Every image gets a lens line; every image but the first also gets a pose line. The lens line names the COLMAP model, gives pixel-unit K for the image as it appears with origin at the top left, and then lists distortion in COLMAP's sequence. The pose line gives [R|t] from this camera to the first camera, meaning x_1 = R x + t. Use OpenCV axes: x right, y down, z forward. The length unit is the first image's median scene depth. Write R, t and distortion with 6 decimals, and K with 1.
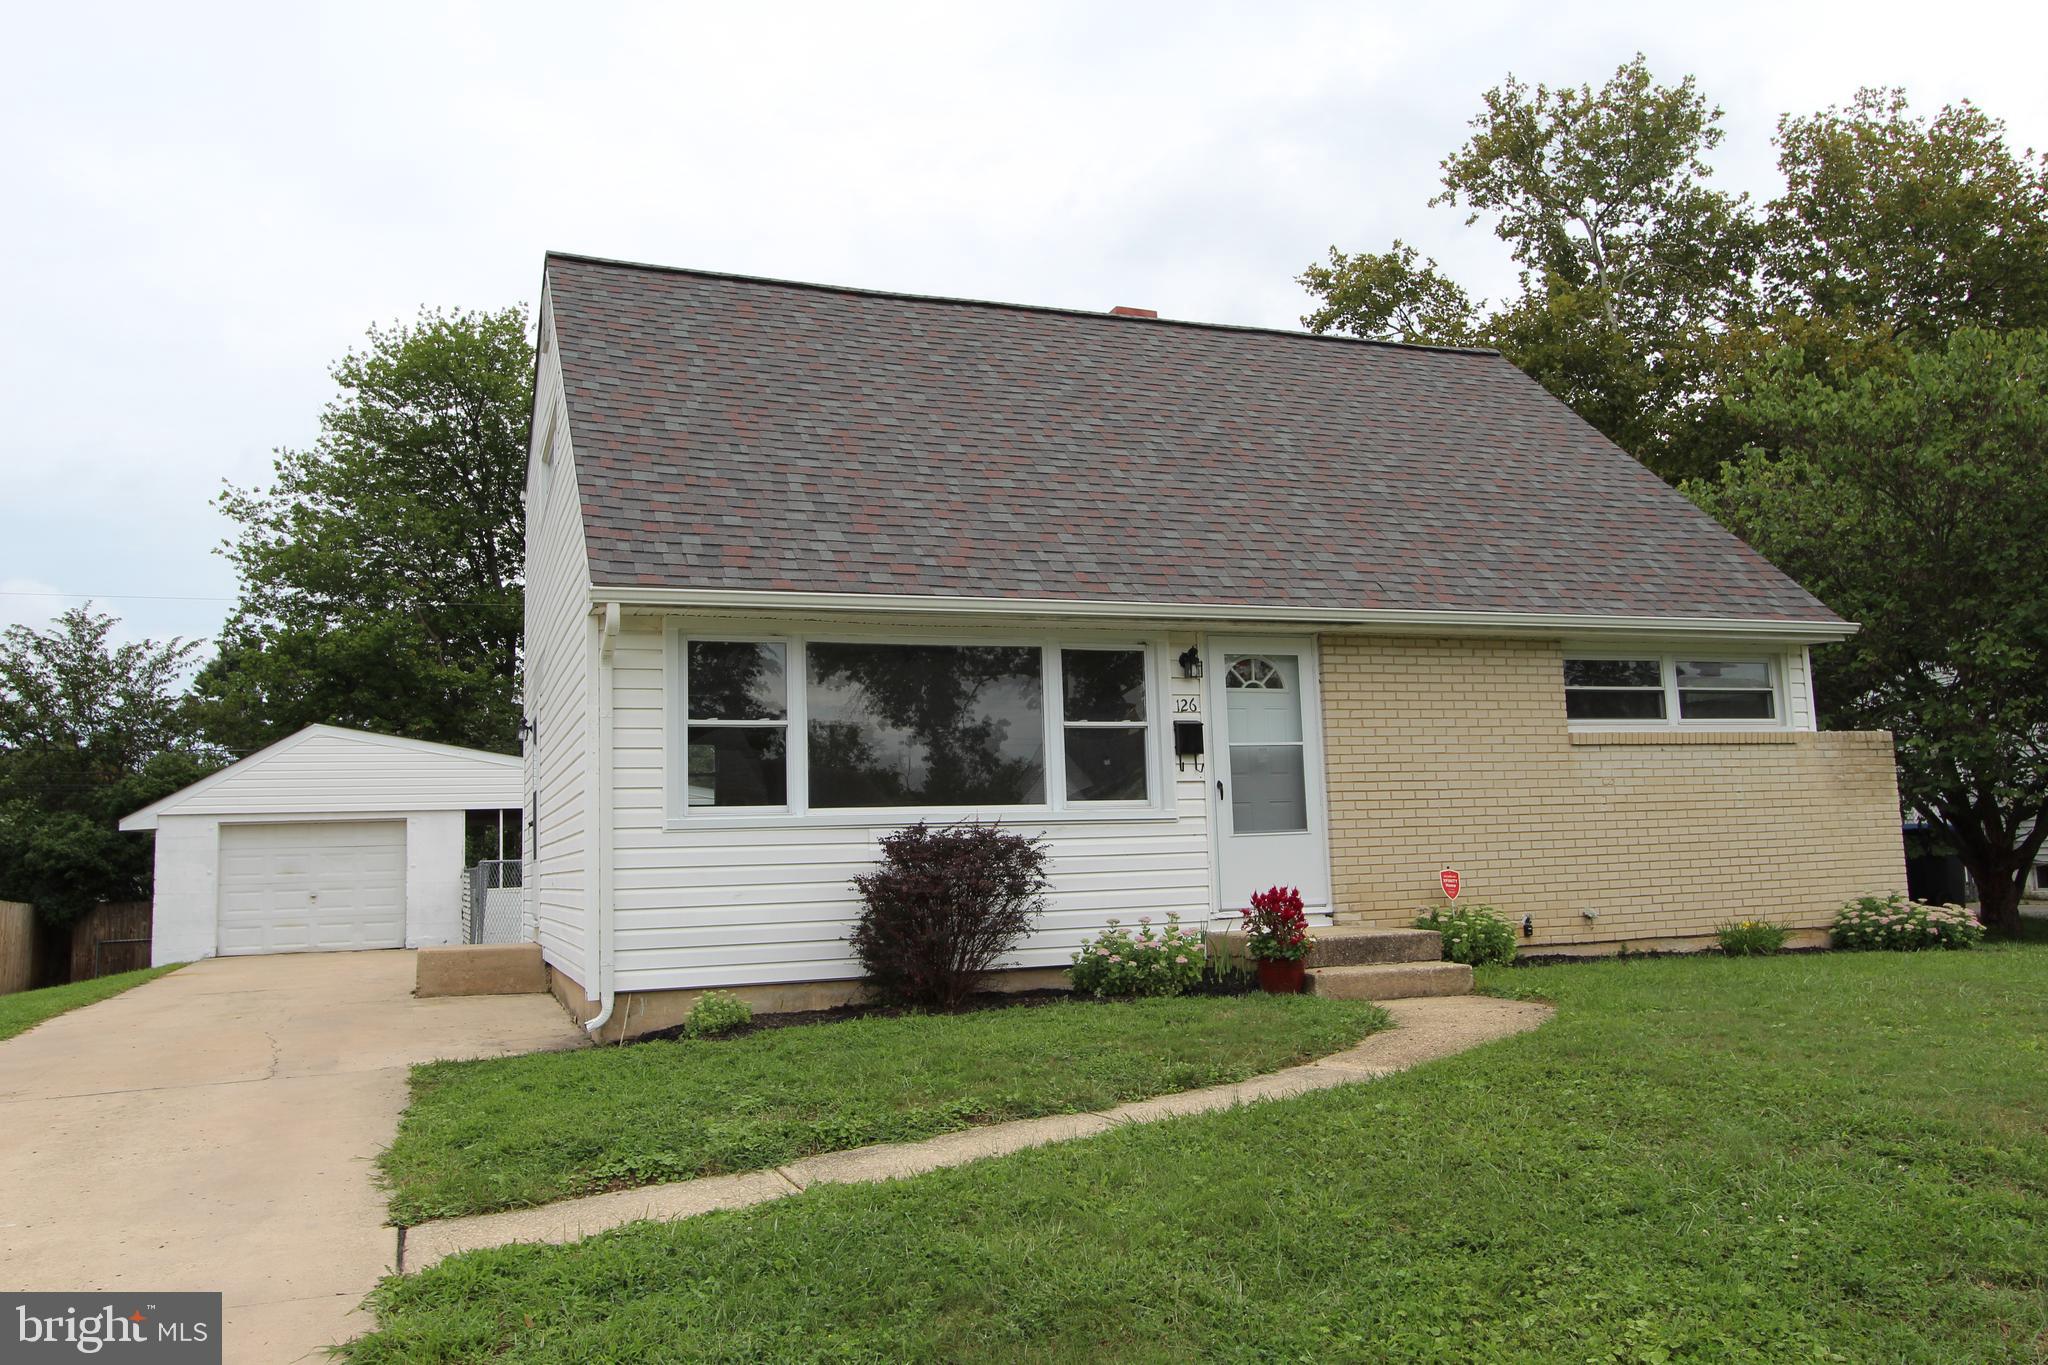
lens RADIAL K [[1538.1, 0, 1024.0], [0, 1538.1, 682.5], [0, 0, 1]] dist [0.003796, 0.005561]
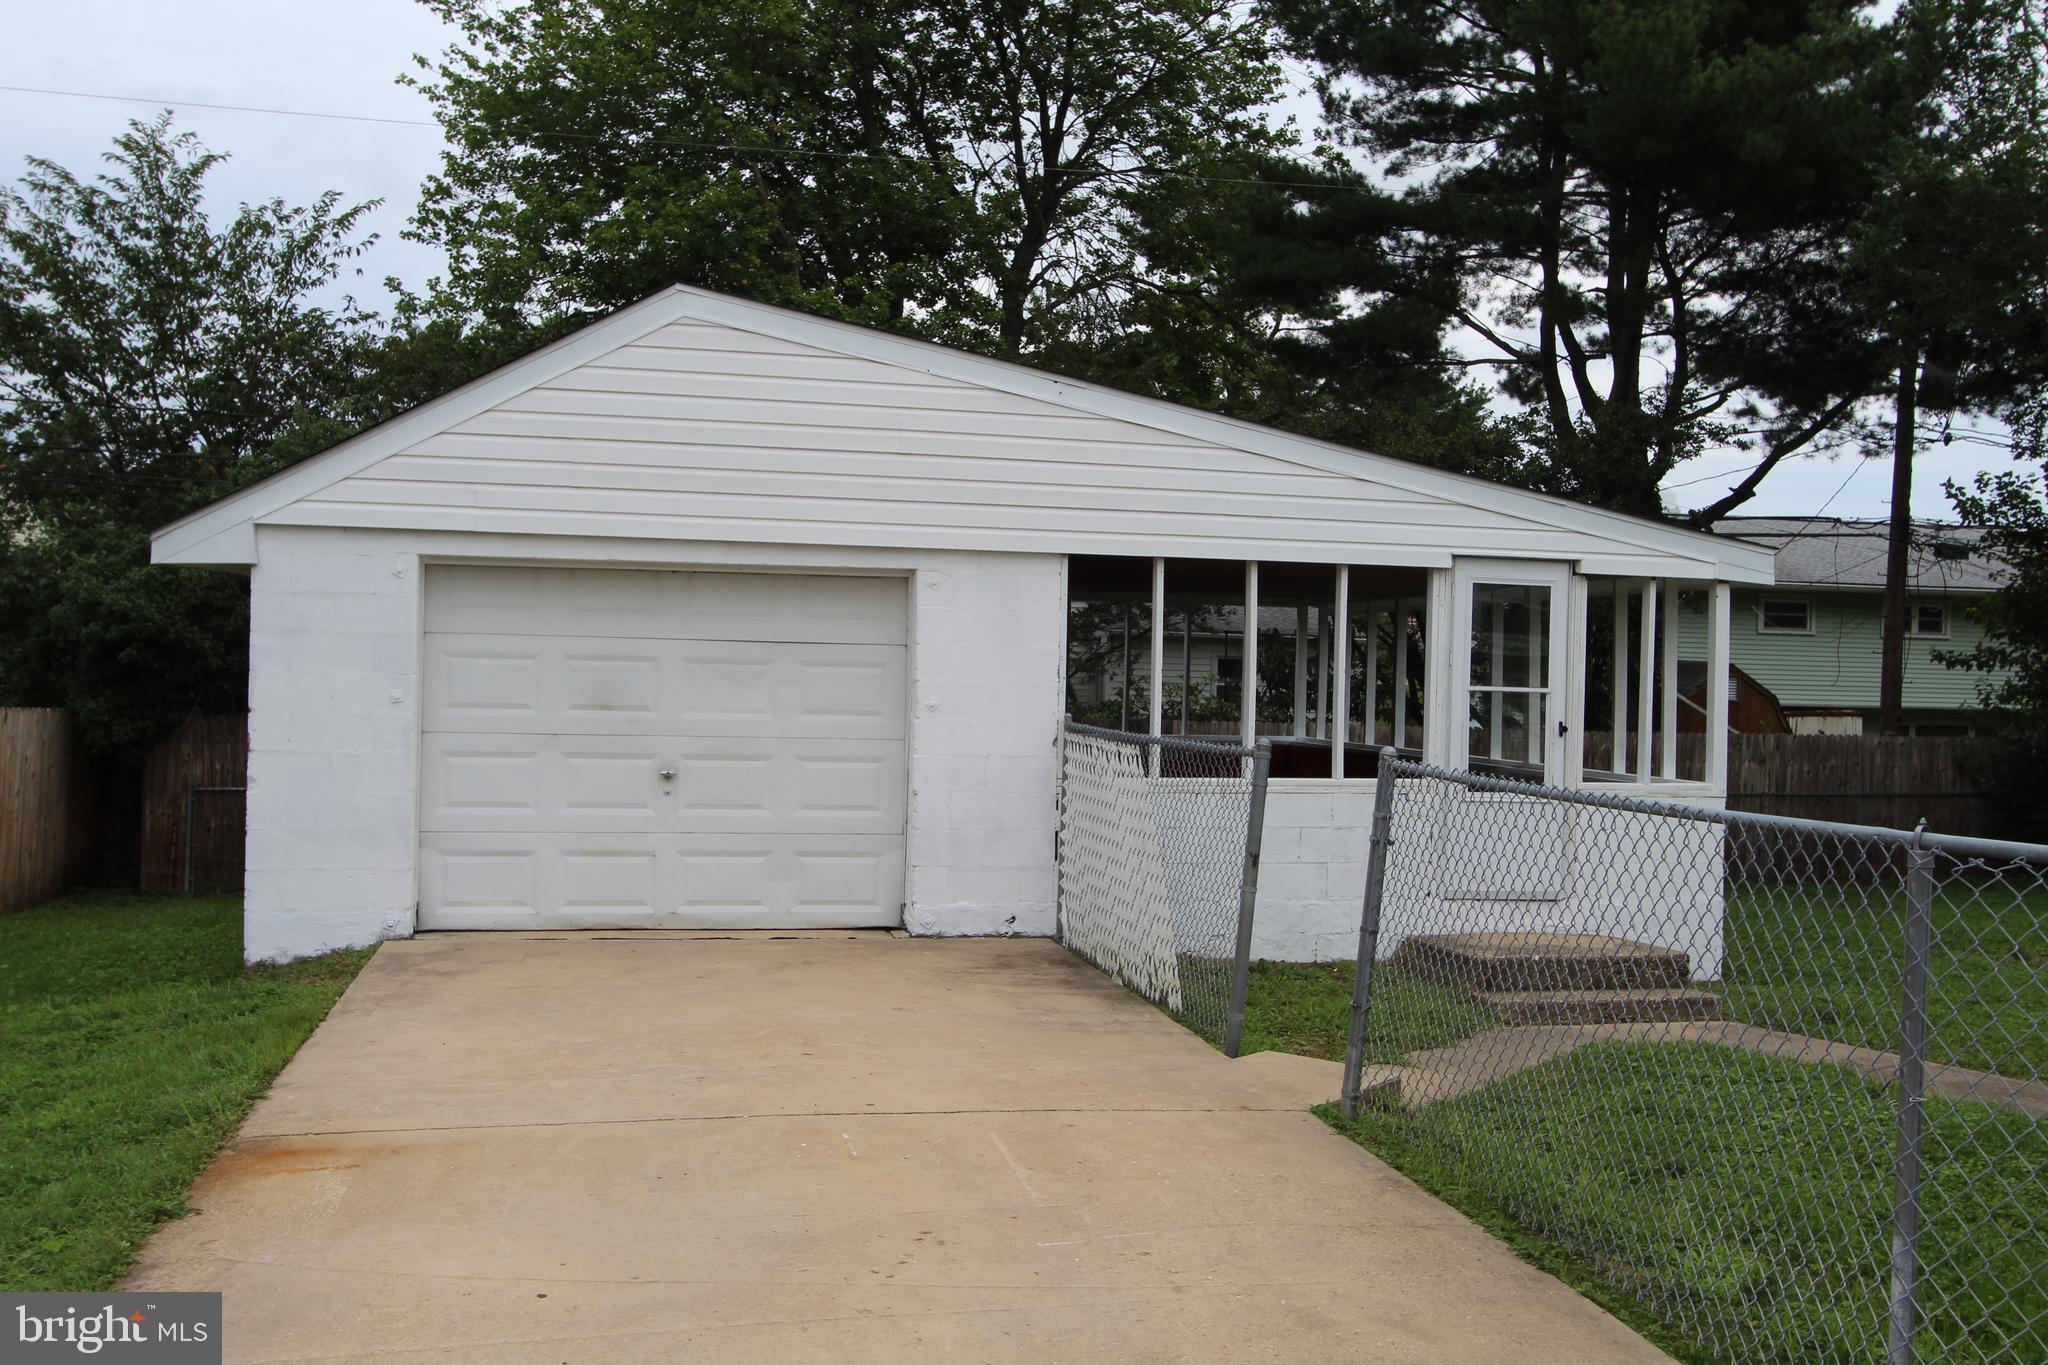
lens RADIAL K [[1830.1, 0, 1024.0], [0, 1830.1, 682.5], [0, 0, 1]] dist [0.002016, 0.005029]
pose [[0.986752, 0.058916, -0.151161, -0.169002], [-0.039104, 0.990631, 0.130846, 0.031319], [0.157453, -0.123202, 0.979811, 0.319616]]
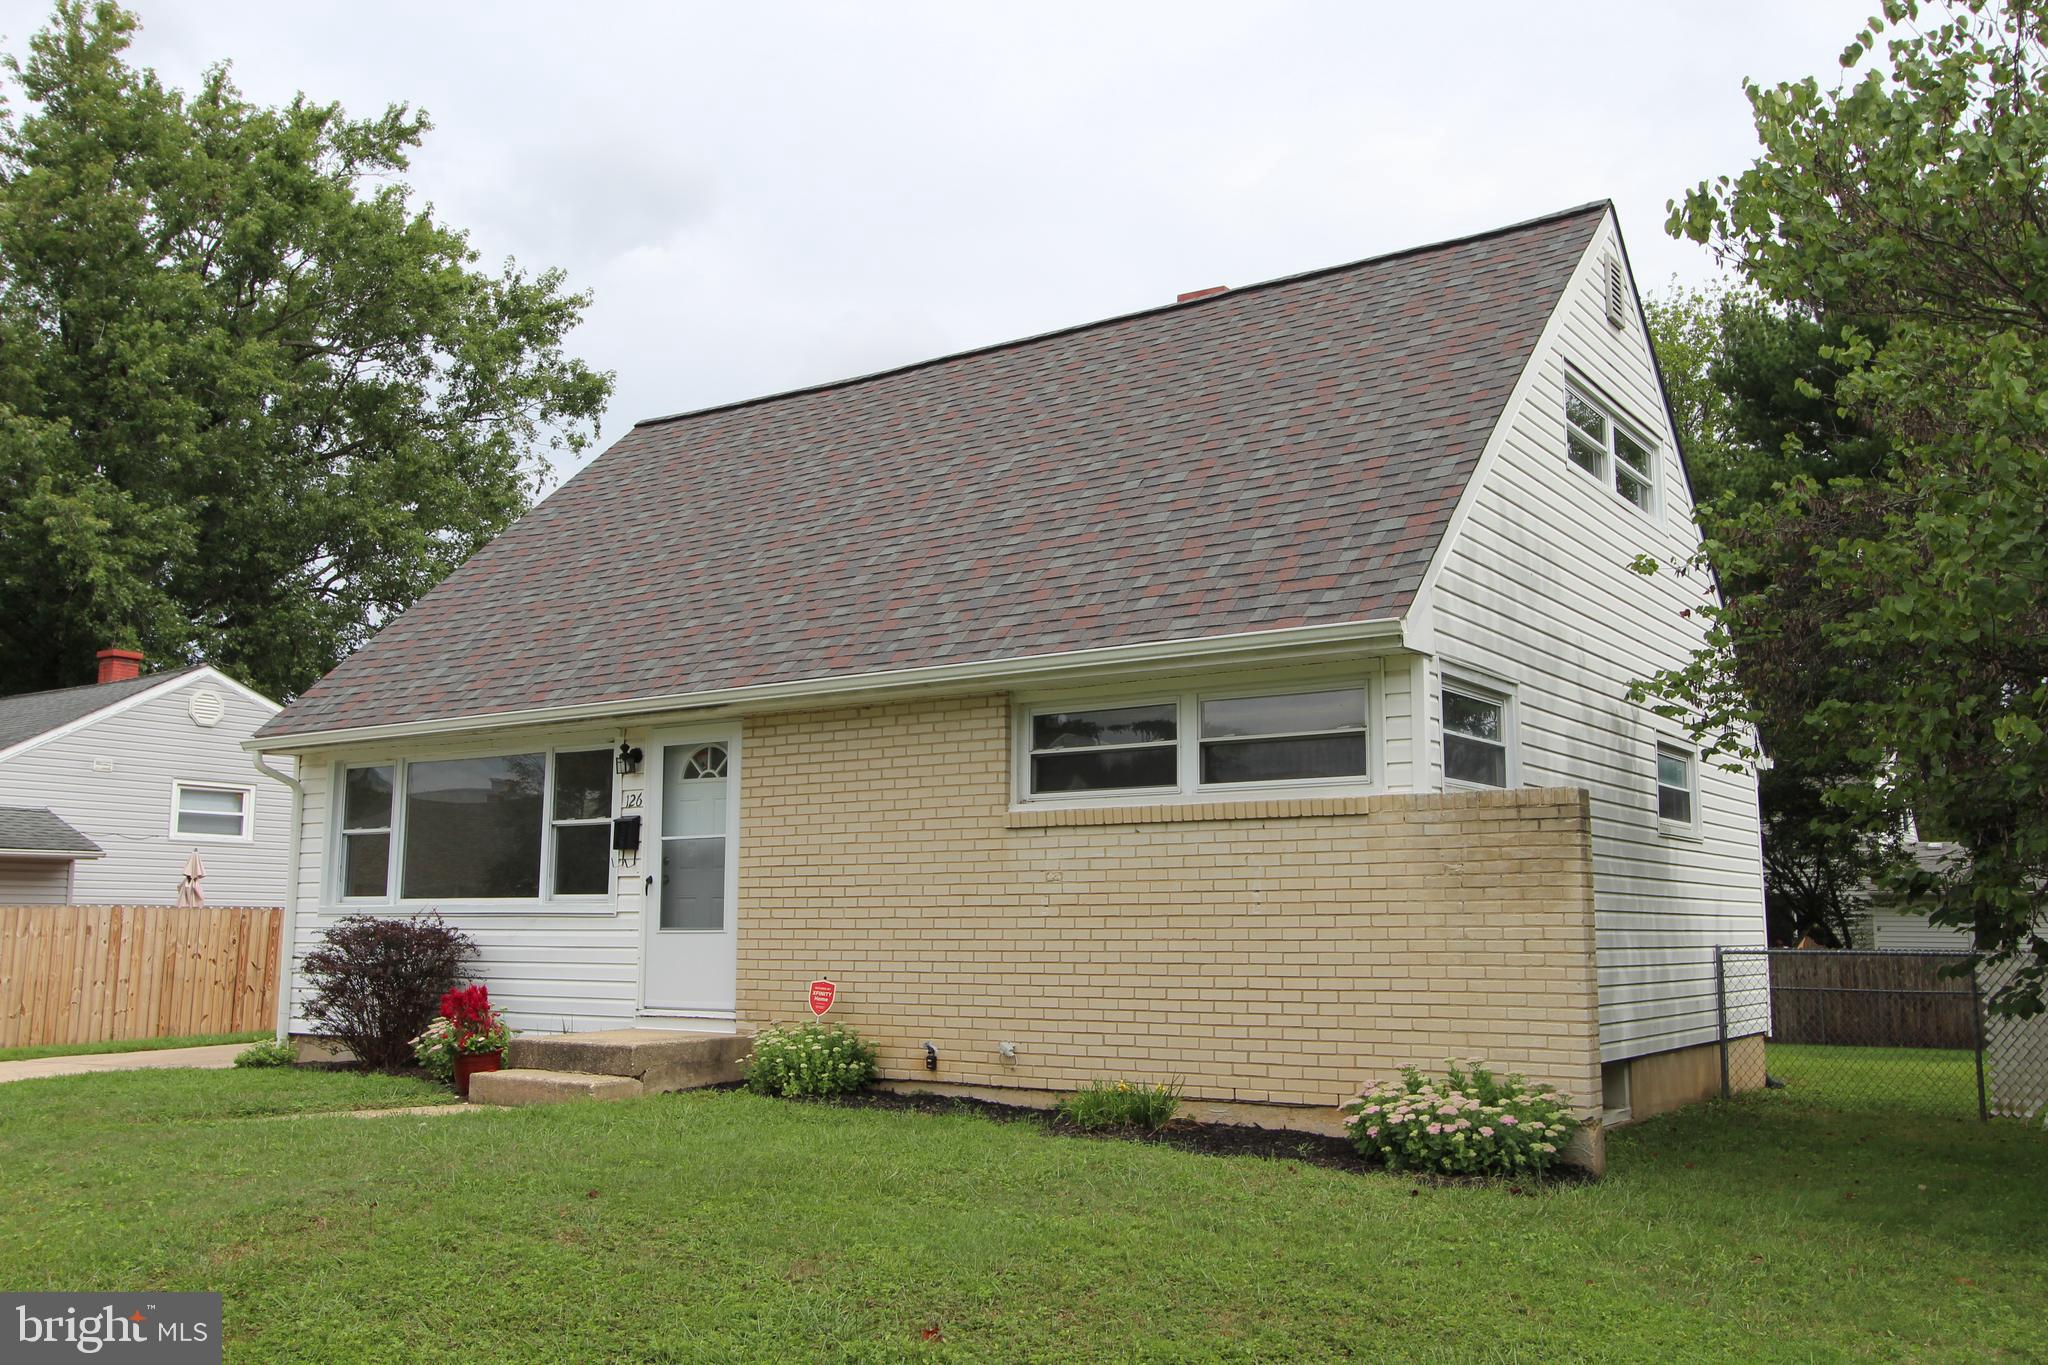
lens RADIAL K [[1759.9, 0, 1024.0], [0, 1759.9, 682.5], [0, 0, 1]] dist [-0.010820, 0.000599]
pose [[0.562894, -0.078928, -0.822752, 1.127547], [0.075971, 0.996157, -0.043587, 0.006964], [0.823030, -0.037971, 0.566727, 0.526401]]
